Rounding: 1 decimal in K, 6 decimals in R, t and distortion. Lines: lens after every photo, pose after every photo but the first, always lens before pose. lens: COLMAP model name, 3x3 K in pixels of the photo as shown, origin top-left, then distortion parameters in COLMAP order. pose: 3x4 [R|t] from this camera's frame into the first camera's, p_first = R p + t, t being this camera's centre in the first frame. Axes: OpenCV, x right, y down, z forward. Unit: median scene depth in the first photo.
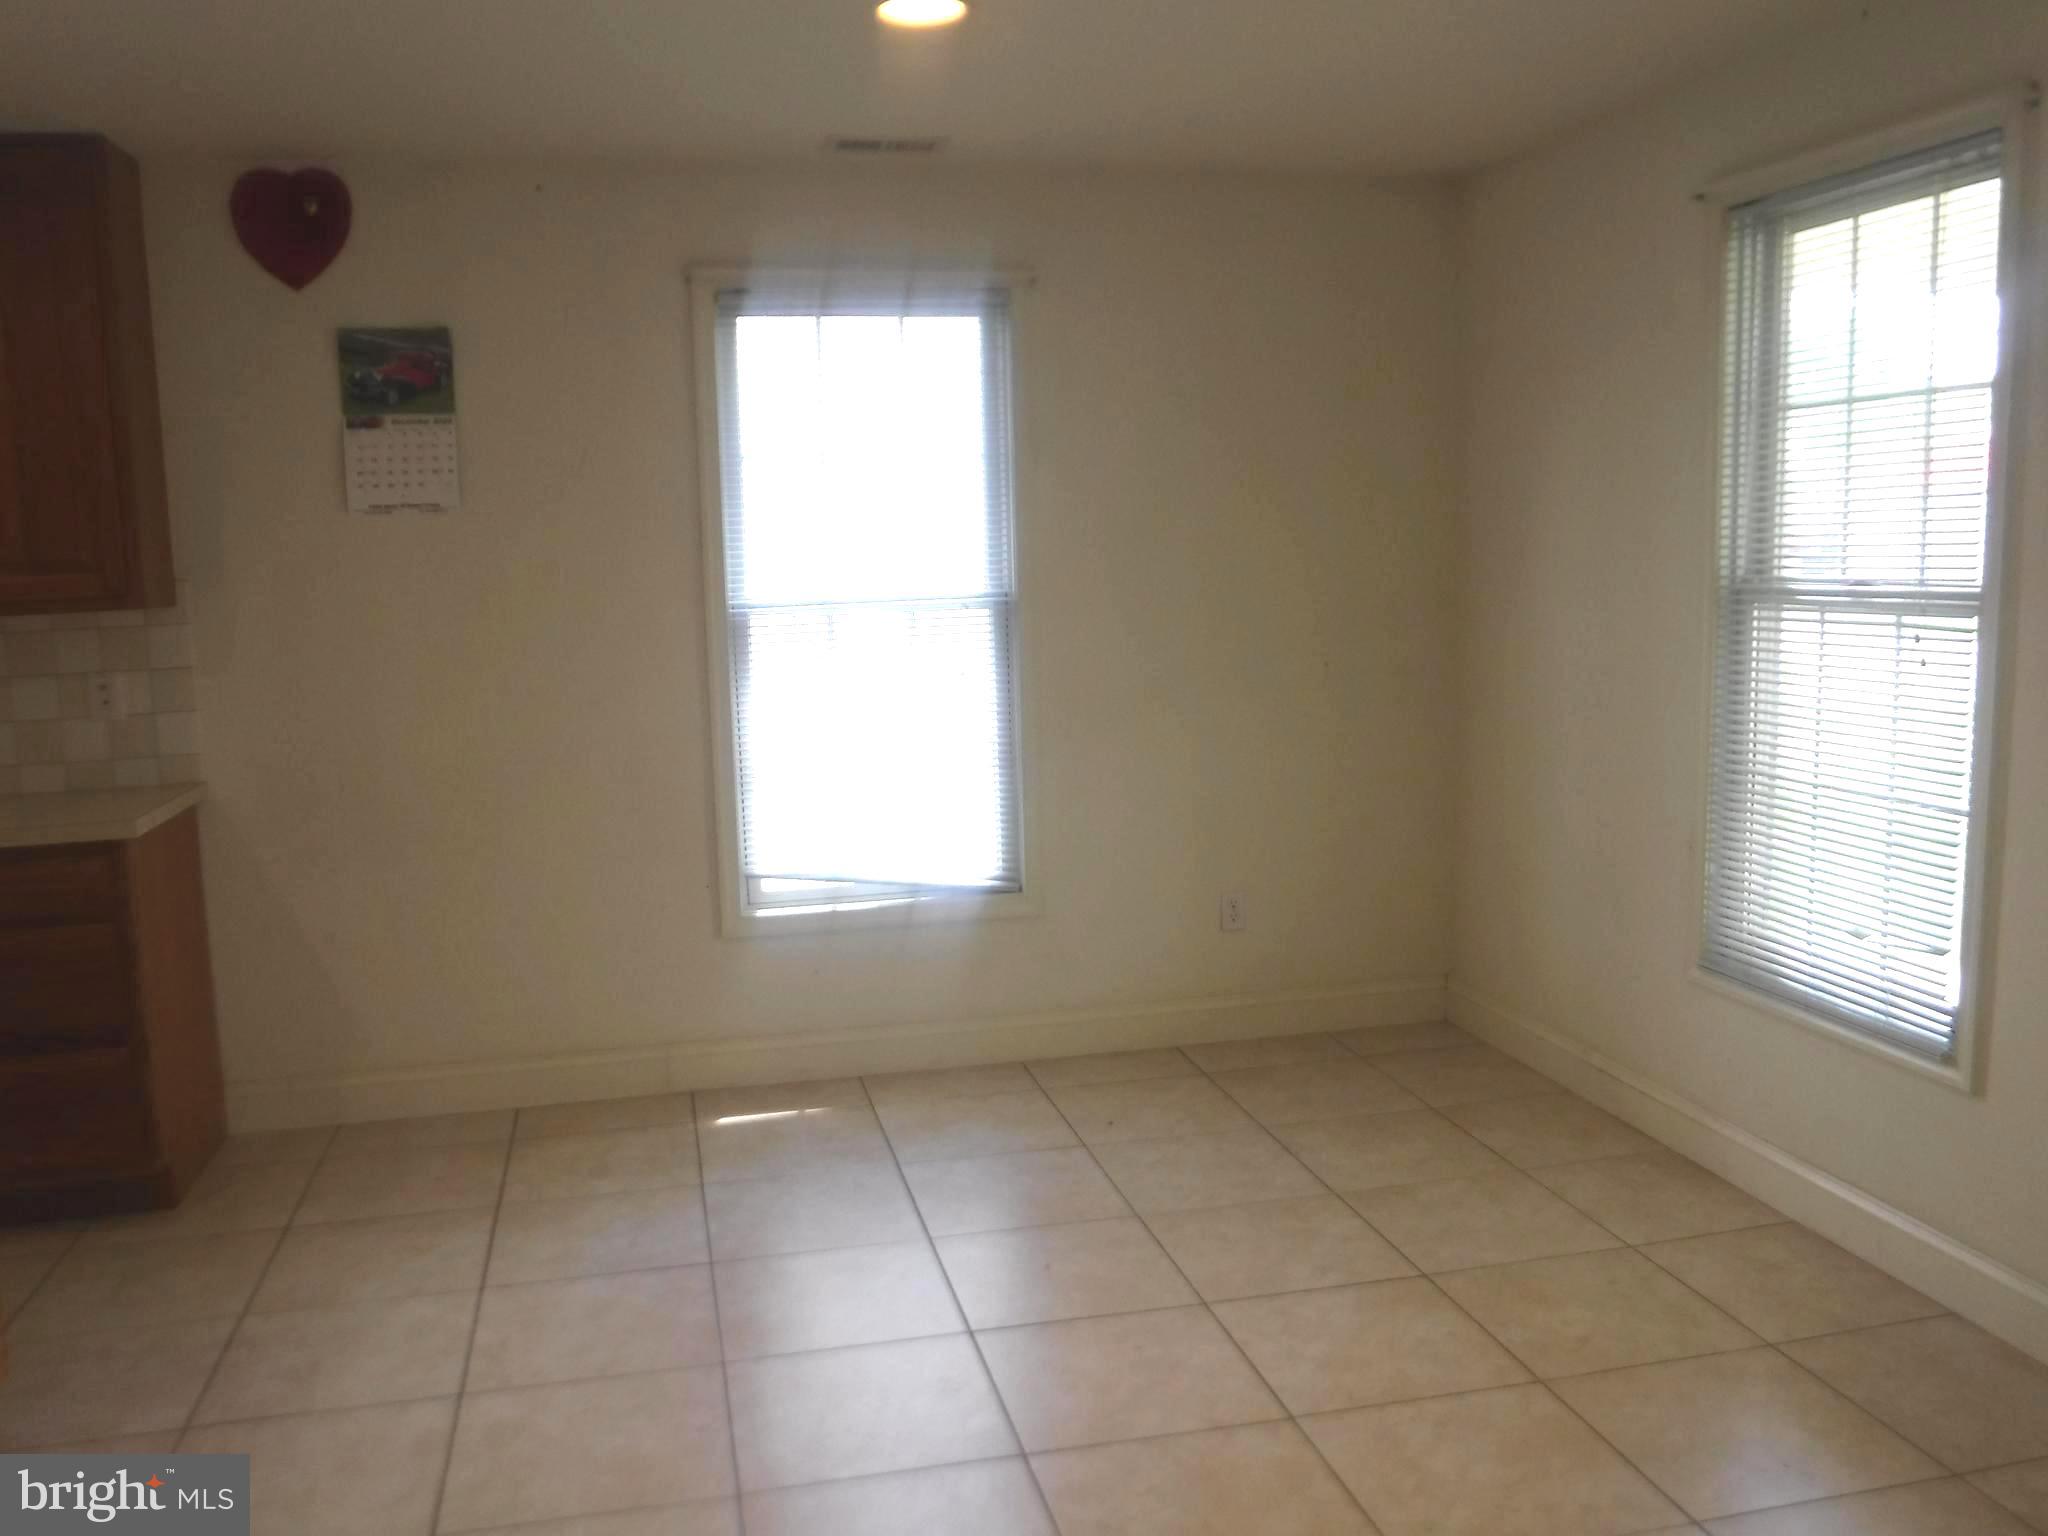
lens RADIAL K [[1765.1, 0, 1024.0], [0, 1765.1, 768.0], [0, 0, 1]] dist [-0.052446, 0.007248]
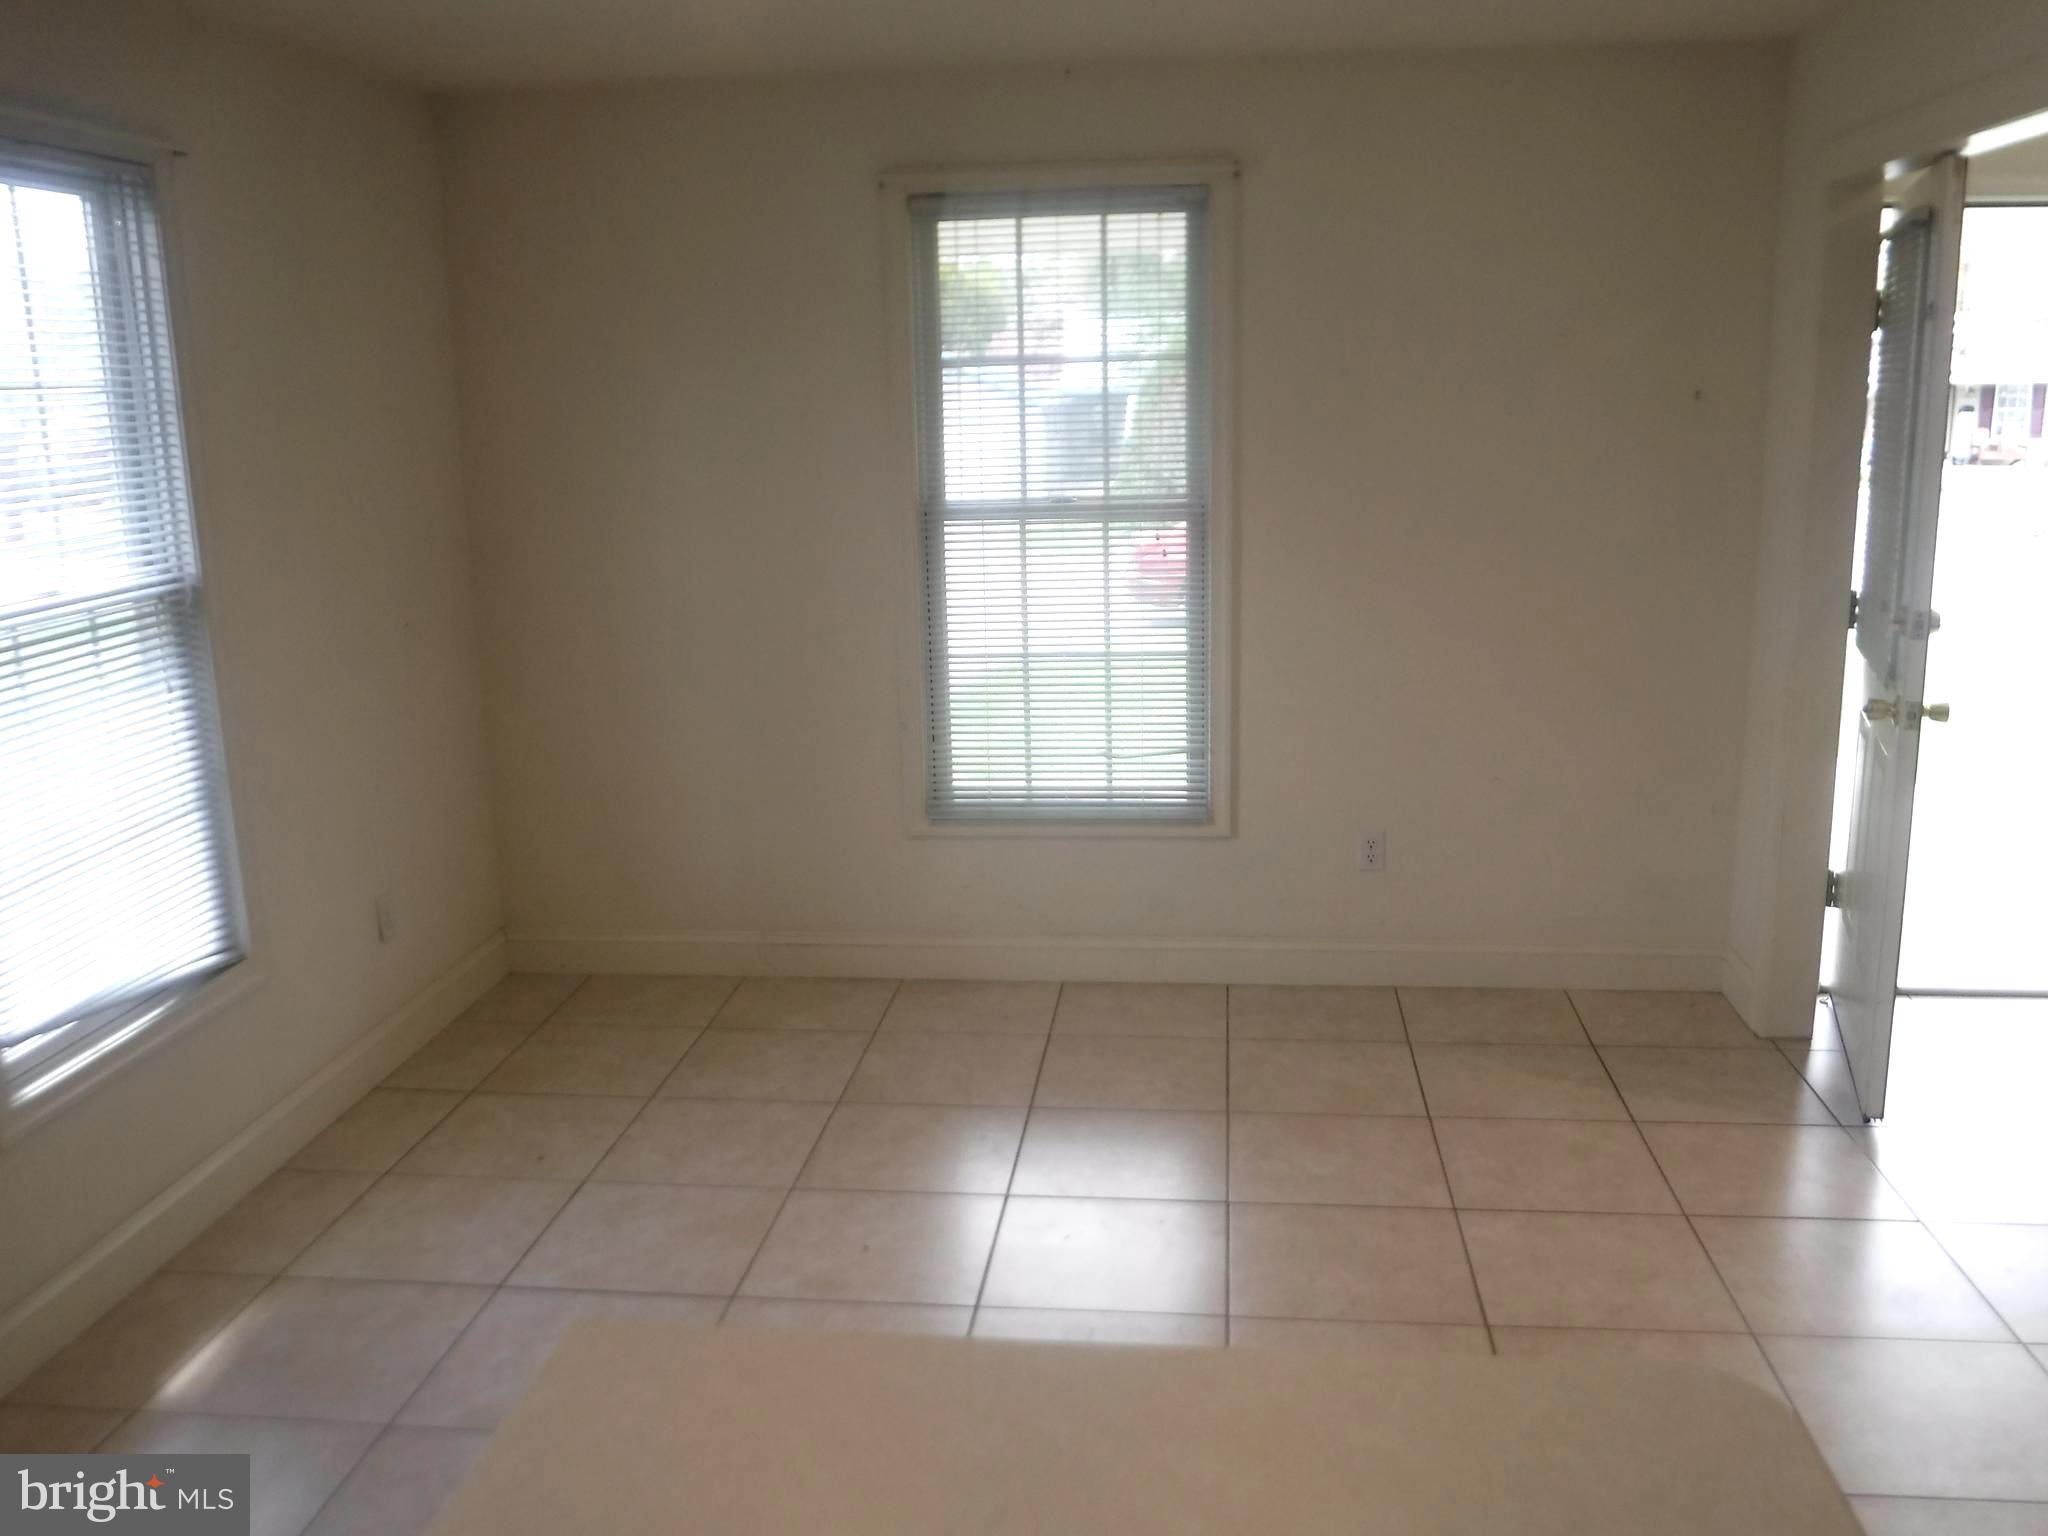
lens RADIAL K [[1740.8, 0, 1020.1], [0, 1740.8, 796.2], [0, 0, 1]] dist [-0.052092, 0.009582]
pose [[0.327993, -0.205235, 0.922117, -0.770411], [0.140051, 0.975893, 0.167388, -0.107051], [-0.934241, 0.074241, 0.348829, 0.554226]]
